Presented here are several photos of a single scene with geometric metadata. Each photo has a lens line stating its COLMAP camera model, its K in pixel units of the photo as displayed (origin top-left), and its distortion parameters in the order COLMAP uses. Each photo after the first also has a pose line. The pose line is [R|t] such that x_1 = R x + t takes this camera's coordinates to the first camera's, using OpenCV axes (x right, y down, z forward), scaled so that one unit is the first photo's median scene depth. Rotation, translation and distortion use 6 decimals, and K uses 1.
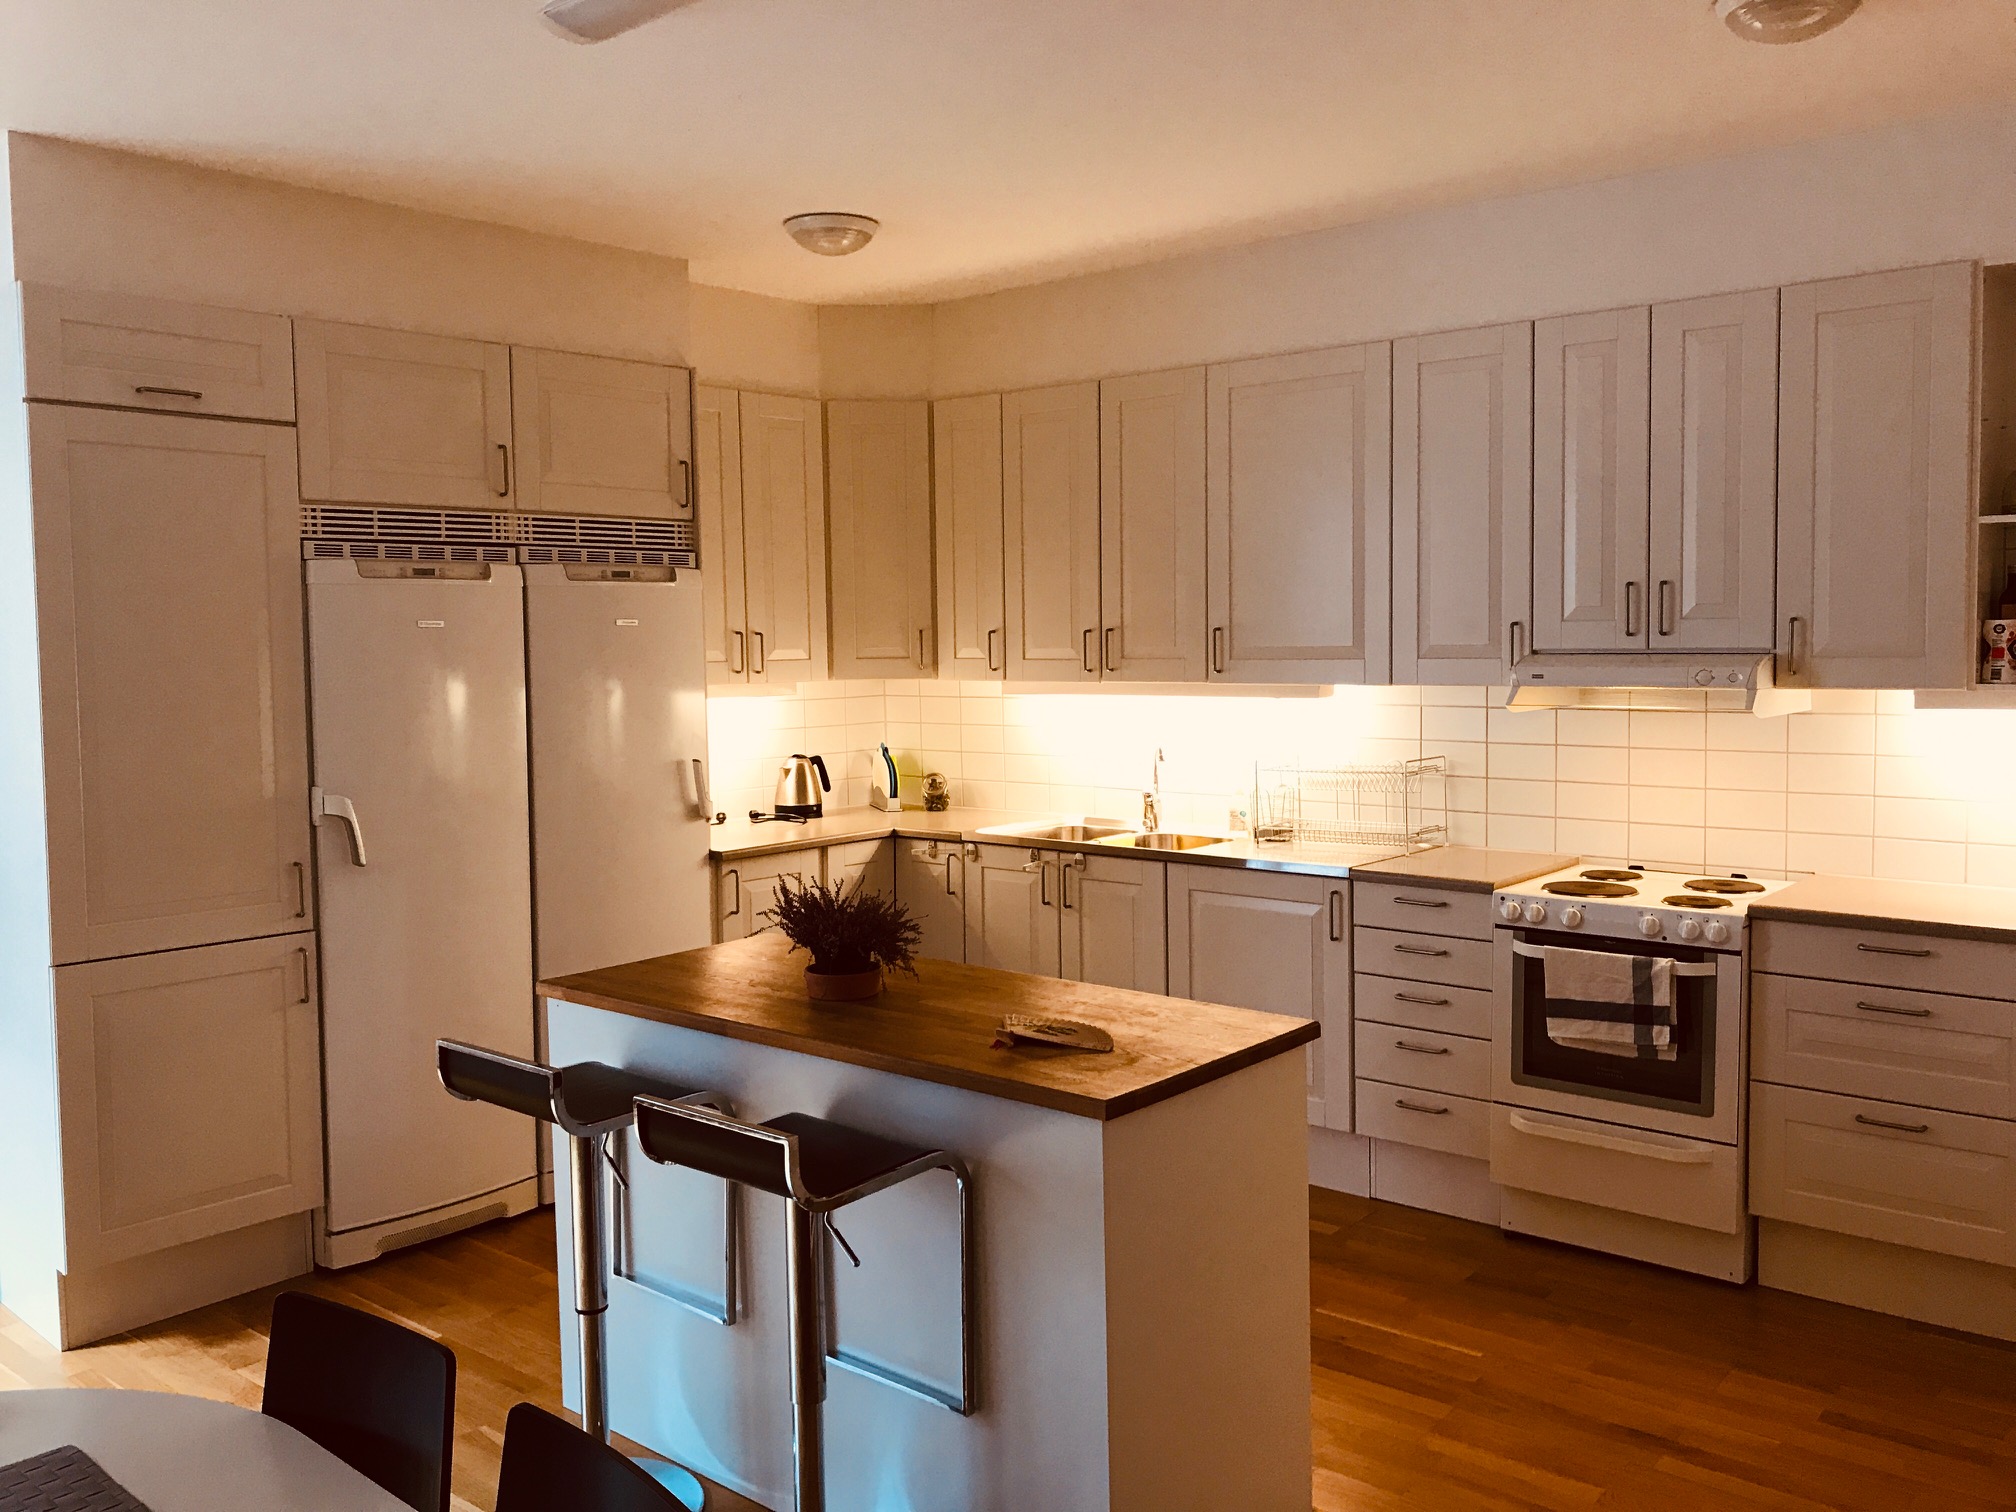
lens RADIAL K [[1652.8, 0, 1003.3], [0, 1652.8, 728.7], [0, 0, 1]] dist [0.086411, -0.138677]
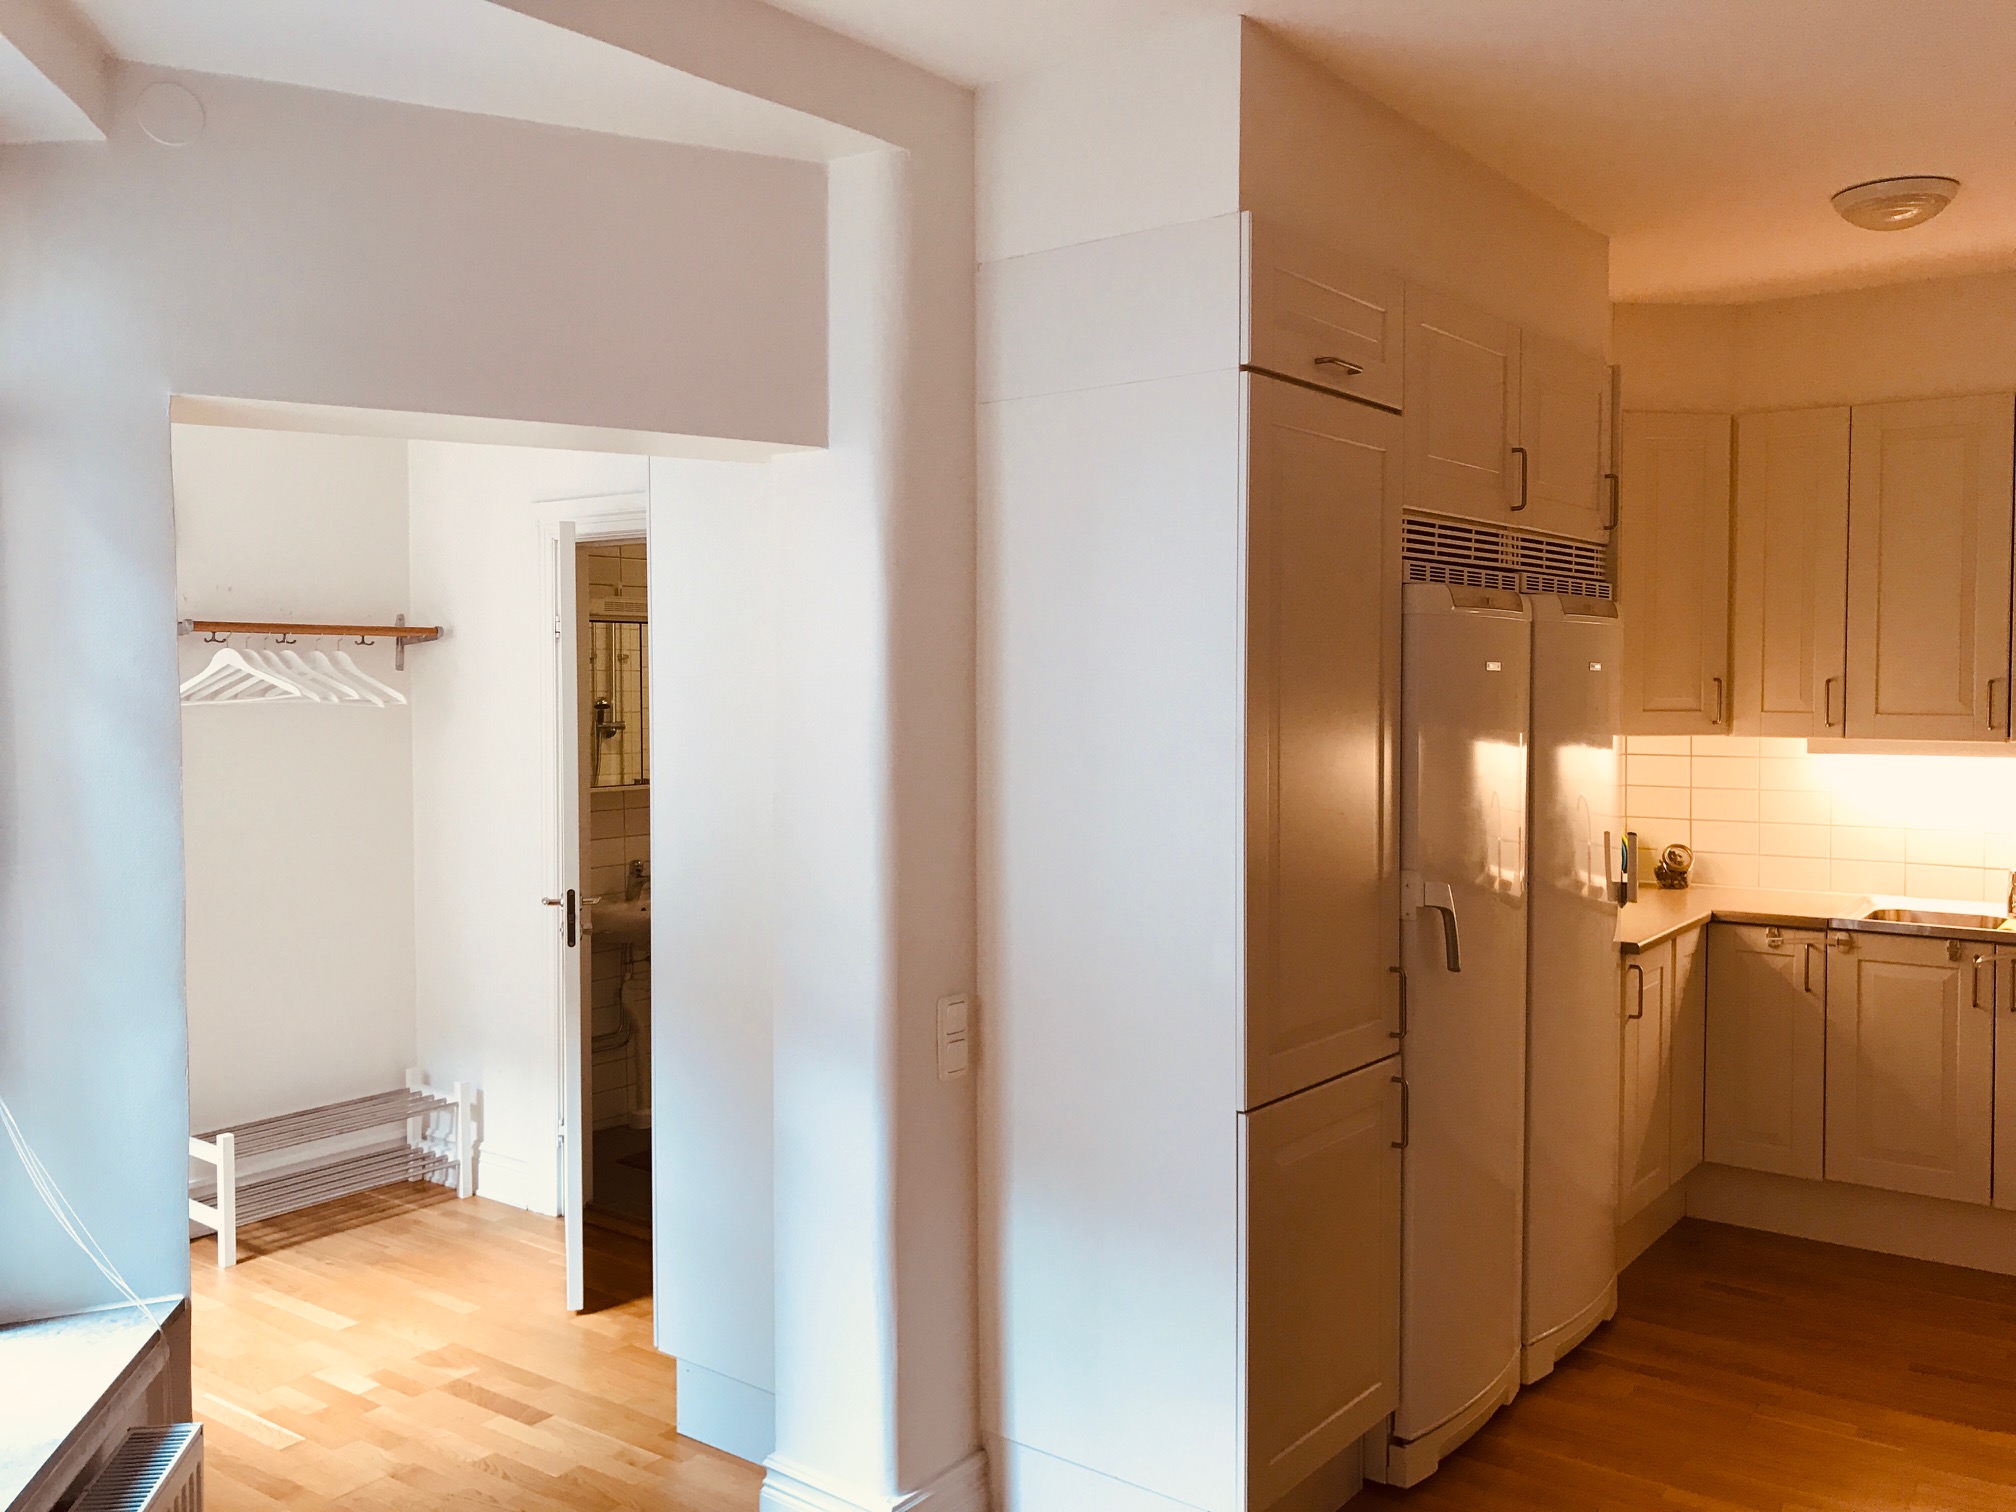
lens RADIAL K [[1652.8, 0, 1003.3], [0, 1652.8, 728.7], [0, 0, 1]] dist [0.086411, -0.138677]
pose [[0.996710, 0.011524, 0.080222, -0.597029], [-0.009303, 0.999564, -0.028006, -0.007547], [-0.080510, 0.027168, 0.996384, 0.206346]]
